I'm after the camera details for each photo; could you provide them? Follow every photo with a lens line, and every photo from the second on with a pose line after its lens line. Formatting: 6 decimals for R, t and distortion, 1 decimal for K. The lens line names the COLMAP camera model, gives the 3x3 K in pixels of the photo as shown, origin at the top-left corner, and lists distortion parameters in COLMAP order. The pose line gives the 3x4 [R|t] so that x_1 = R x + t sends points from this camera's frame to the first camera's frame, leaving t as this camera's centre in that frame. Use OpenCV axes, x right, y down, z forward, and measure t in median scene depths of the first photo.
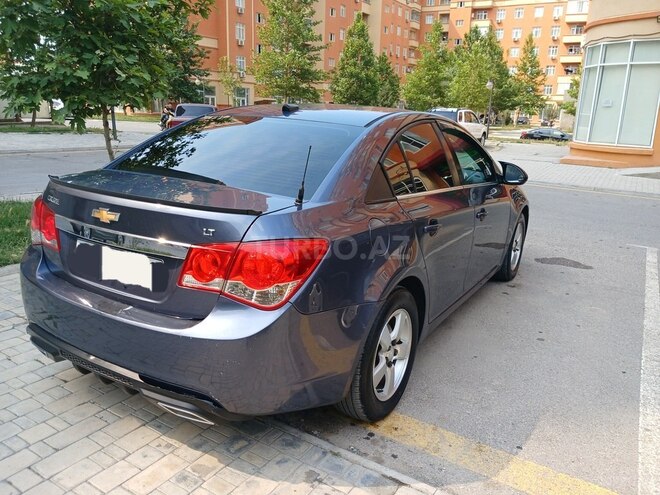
lens RADIAL K [[514.5, 0, 330.0], [0, 514.5, 247.5], [0, 0, 1]] dist [-0.000925, 0.008292]
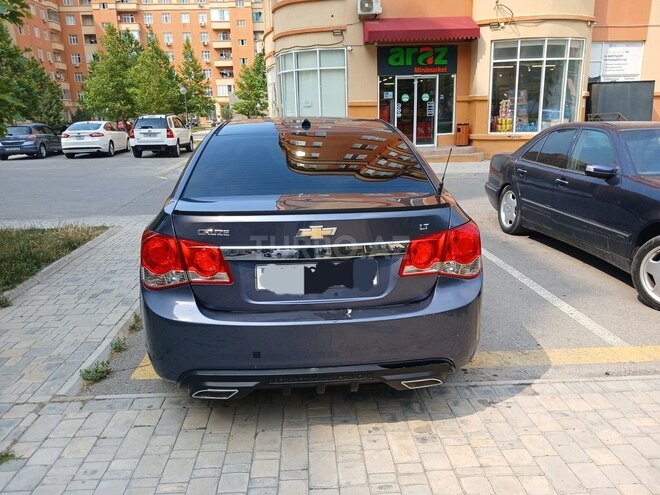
lens RADIAL K [[514.5, 0, 330.0], [0, 514.5, 247.5], [0, 0, 1]] dist [-0.000925, 0.008292]
pose [[0.822037, -0.195625, 0.534777, -0.115624], [0.199471, 0.978558, 0.051344, -0.009475], [-0.533354, 0.064466, 0.843432, 0.011179]]
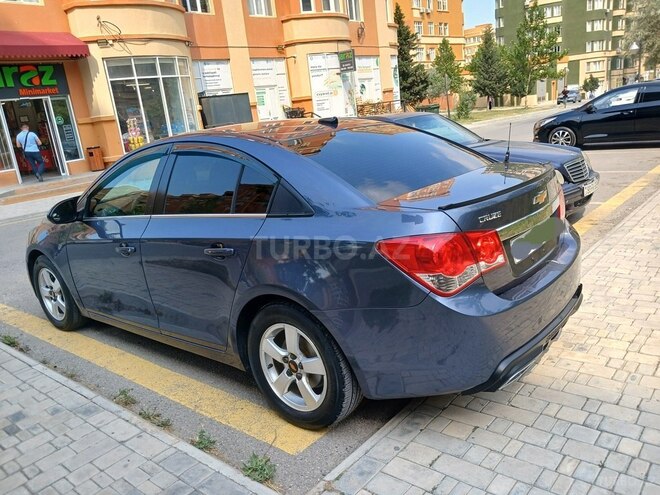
lens RADIAL K [[522.1, 0, 319.8], [0, 522.1, 253.3], [0, 0, 1]] dist [0.005064, 0.002018]
pose [[0.172284, -0.321418, 0.931133, -0.198233], [0.369500, 0.897332, 0.241382, -0.049822], [-0.913120, 0.302468, 0.273360, 0.137753]]
